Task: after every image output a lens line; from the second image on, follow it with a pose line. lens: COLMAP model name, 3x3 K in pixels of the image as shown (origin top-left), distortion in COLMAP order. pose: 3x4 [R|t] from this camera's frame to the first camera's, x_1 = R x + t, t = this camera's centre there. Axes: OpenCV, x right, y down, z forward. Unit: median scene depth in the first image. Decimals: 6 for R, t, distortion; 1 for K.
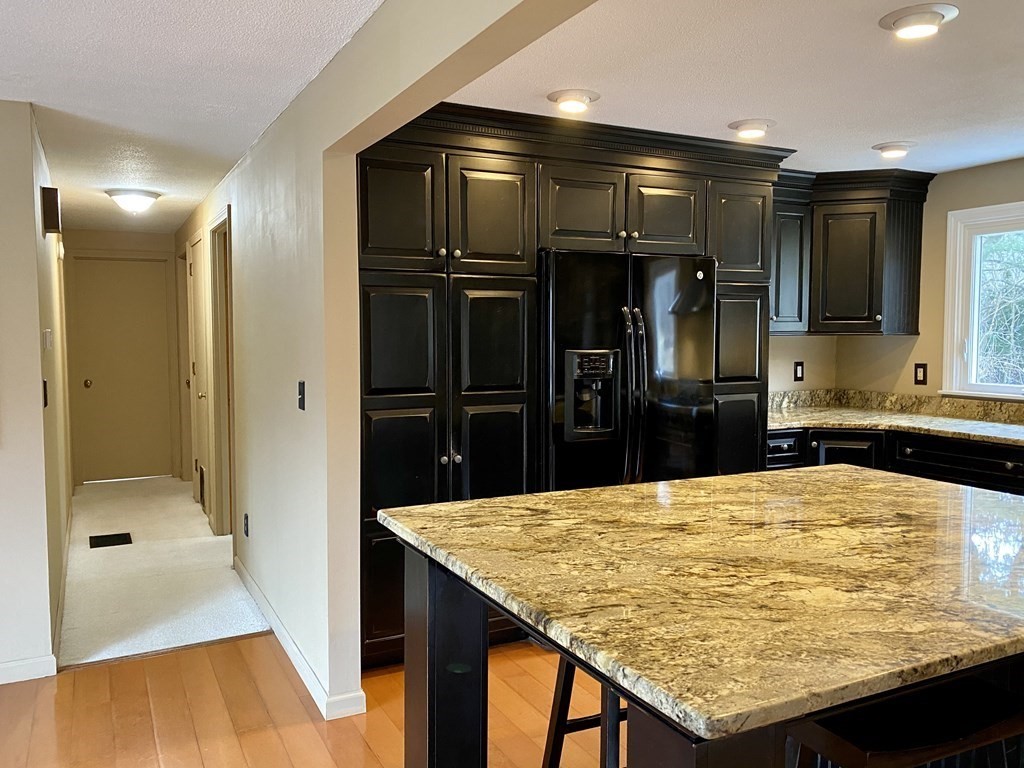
lens RADIAL K [[823.7, 0, 512.0], [0, 823.7, 384.0], [0, 0, 1]] dist [-0.007564, -0.006263]
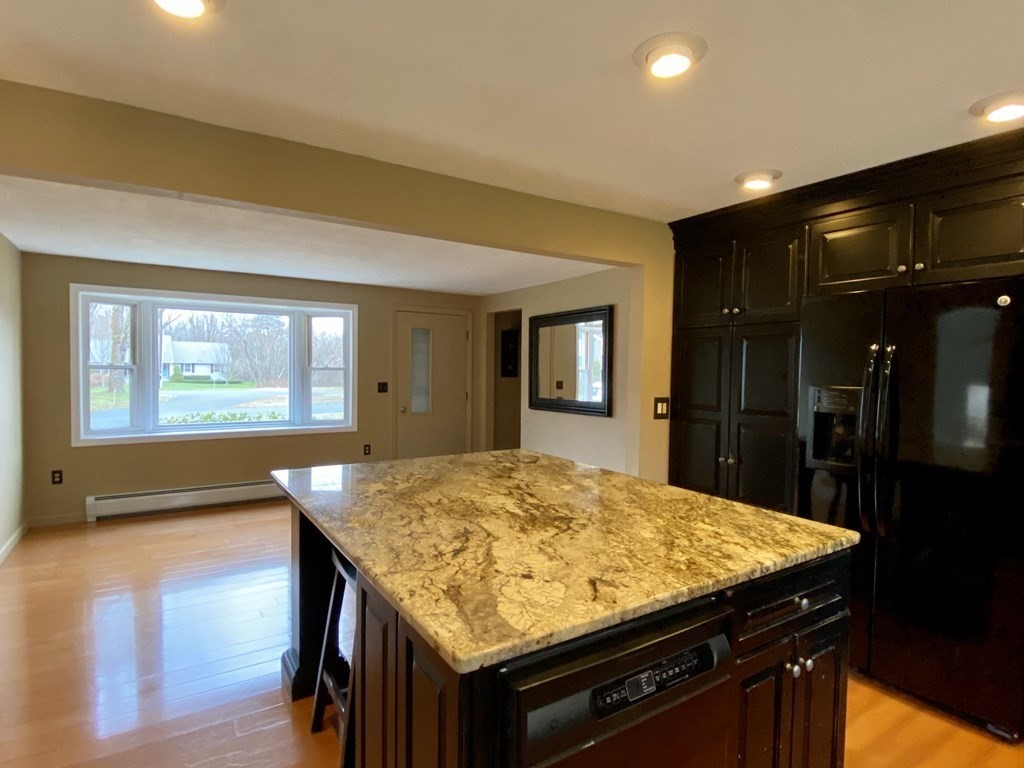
lens RADIAL K [[546.3, 0, 510.2], [0, 546.3, 387.2], [0, 0, 1]] dist [0.004495, -0.000313]
pose [[0.103238, 0.042533, -0.993747, 0.587539], [-0.078149, 0.996344, 0.034526, -0.024396], [0.991582, 0.074096, 0.106185, 0.384178]]
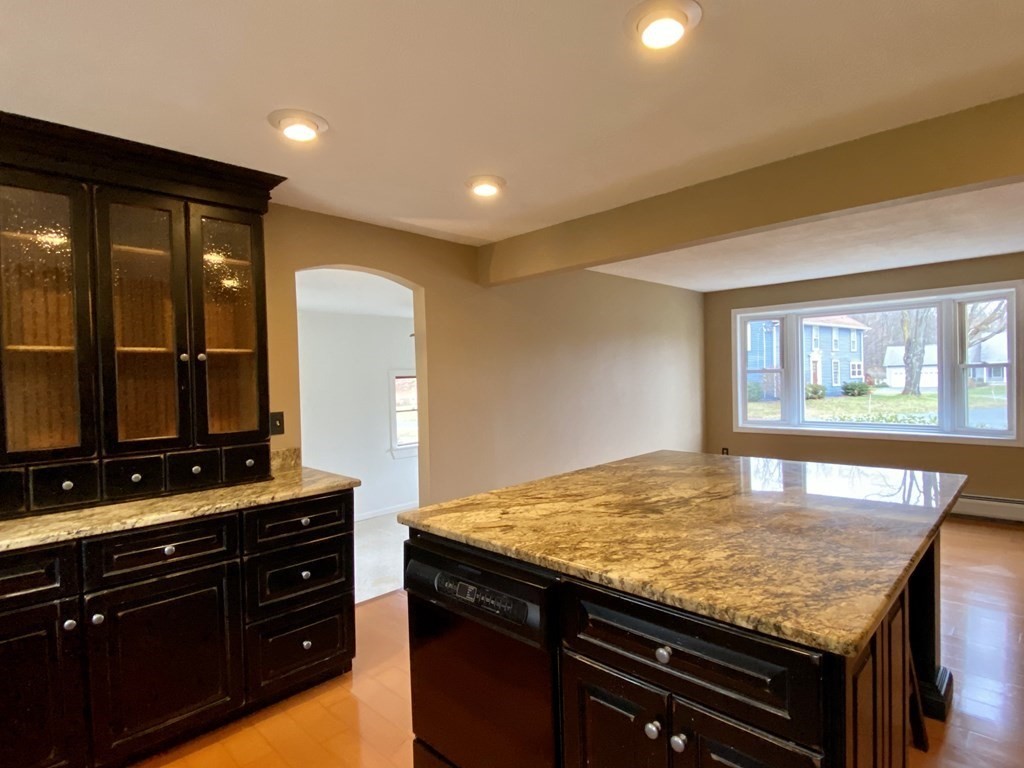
lens RADIAL K [[546.3, 0, 510.2], [0, 546.3, 387.2], [0, 0, 1]] dist [0.004495, -0.000313]
pose [[-0.946227, 0.035911, -0.321503, 0.442101], [0.008887, 0.996330, 0.085132, -0.045909], [0.323381, 0.077697, -0.943074, 0.791987]]
